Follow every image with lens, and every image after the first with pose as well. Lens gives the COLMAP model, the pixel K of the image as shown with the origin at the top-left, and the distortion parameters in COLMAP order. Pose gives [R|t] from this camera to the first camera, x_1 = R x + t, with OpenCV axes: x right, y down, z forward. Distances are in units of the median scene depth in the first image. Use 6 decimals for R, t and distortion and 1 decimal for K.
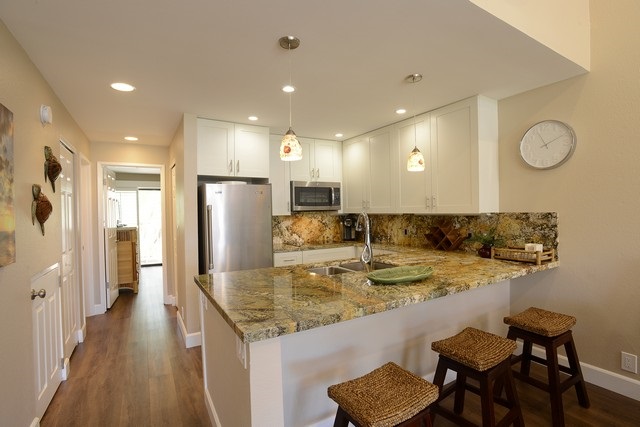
lens RADIAL K [[307.7, 0, 324.4], [0, 307.7, 214.8], [0, 0, 1]] dist [-0.060121, 0.021599]
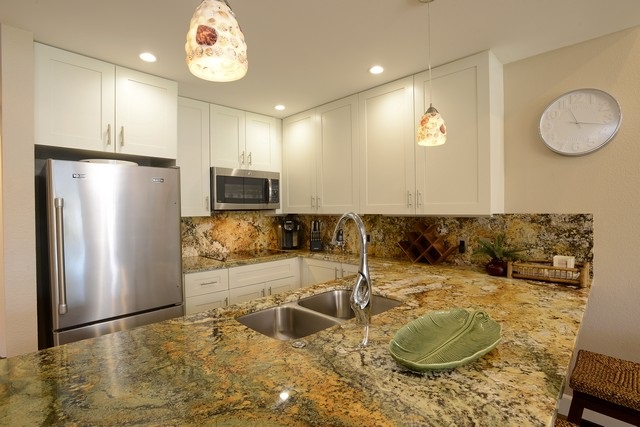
lens RADIAL K [[307.7, 0, 323.1], [0, 307.7, 219.9], [0, 0, 1]] dist [-0.060121, 0.021599]
pose [[0.969243, -0.001698, 0.246102, -0.041607], [-0.002374, 0.999865, 0.016246, -0.002353], [-0.246096, -0.016331, 0.969108, 0.338872]]
